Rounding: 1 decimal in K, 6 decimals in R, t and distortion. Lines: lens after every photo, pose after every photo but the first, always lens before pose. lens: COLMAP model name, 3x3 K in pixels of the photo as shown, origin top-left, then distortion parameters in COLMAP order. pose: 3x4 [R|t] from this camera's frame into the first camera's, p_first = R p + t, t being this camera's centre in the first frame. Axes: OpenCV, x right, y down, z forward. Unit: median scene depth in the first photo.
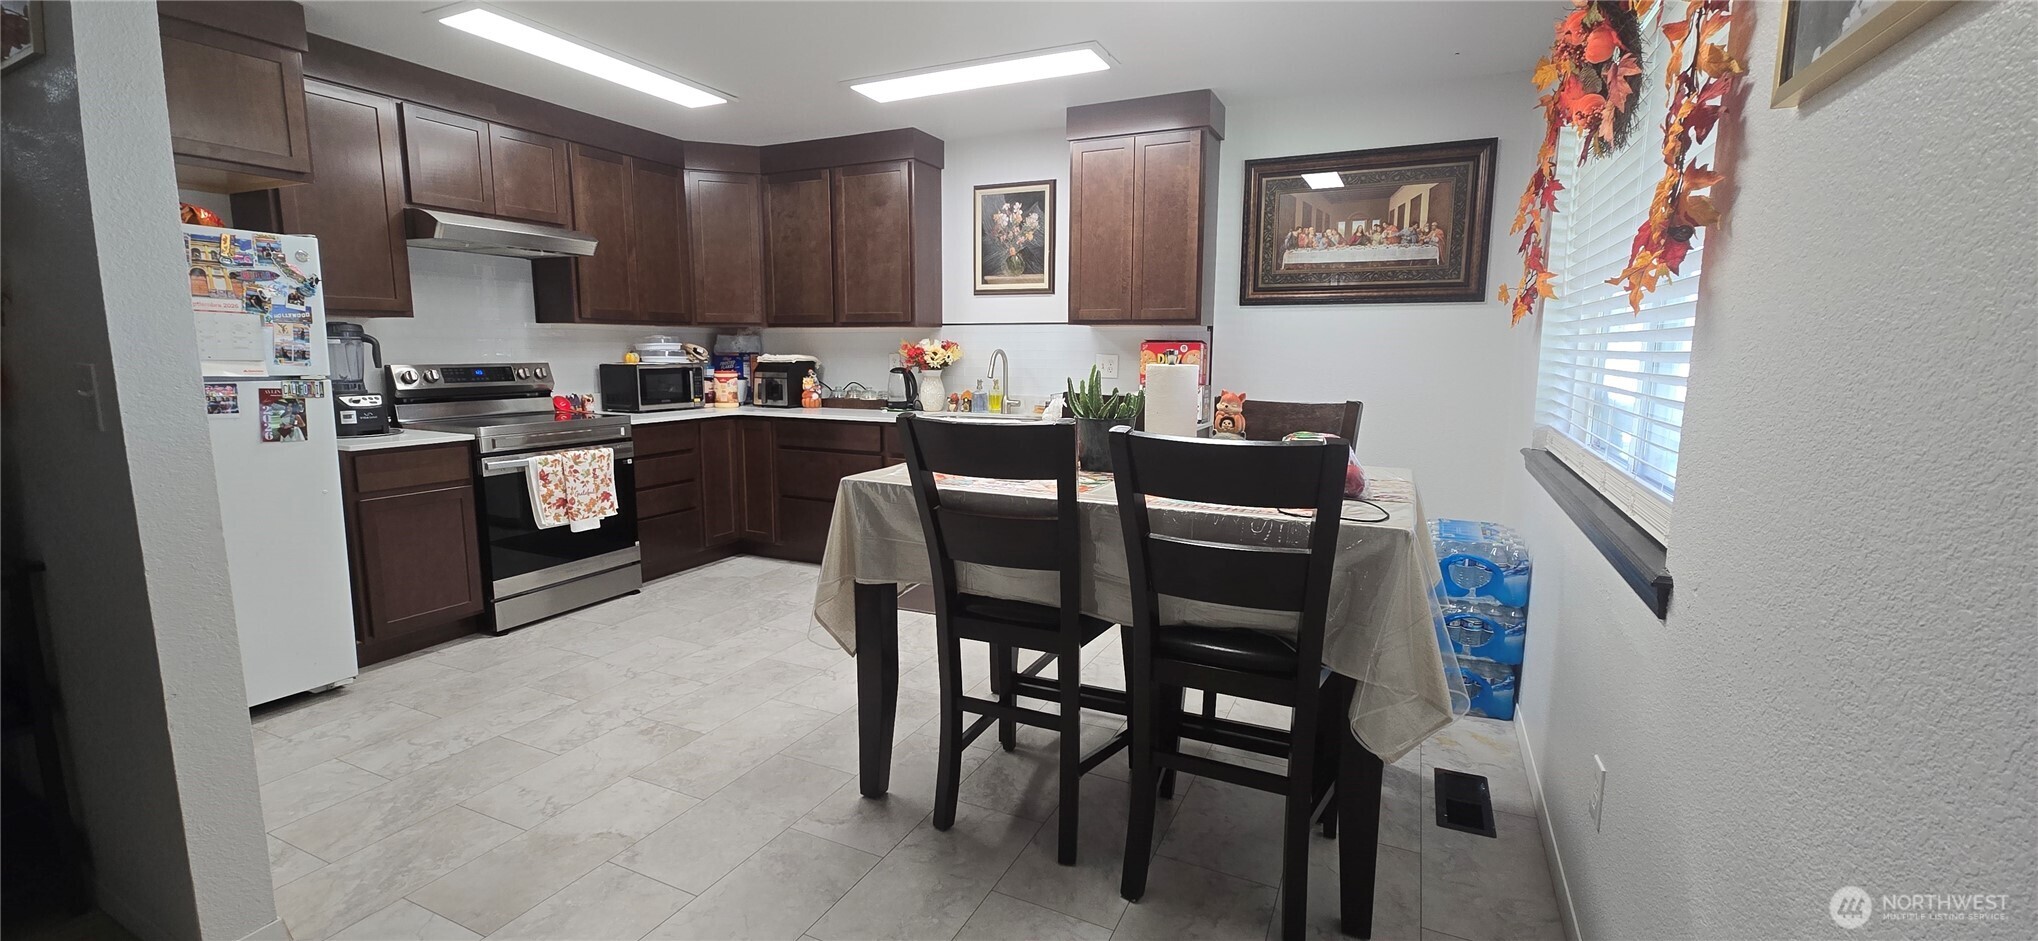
lens RADIAL K [[844.4, 0, 1072.3], [0, 844.4, 470.2], [0, 0, 1]] dist [0.001352, 0.000025]
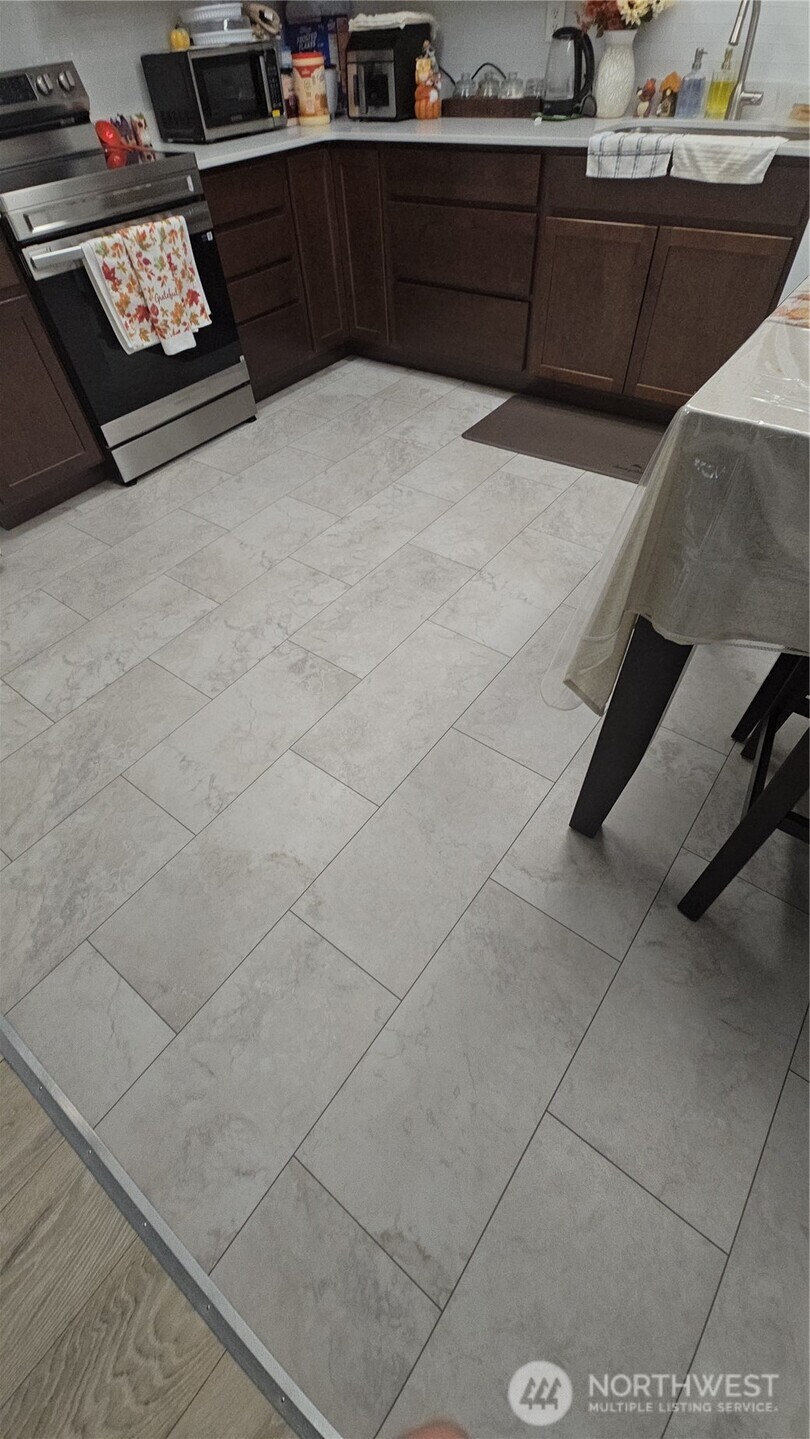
lens RADIAL K [[586.1, 0, 407.0], [0, 586.1, 709.9], [0, 0, 1]] dist [0.008846, -0.009146]
pose [[0.967918, 0.149460, -0.201983, -0.194154], [0.023786, 0.745743, 0.665809, -0.040945], [0.250140, -0.649253, 0.718263, 0.412062]]
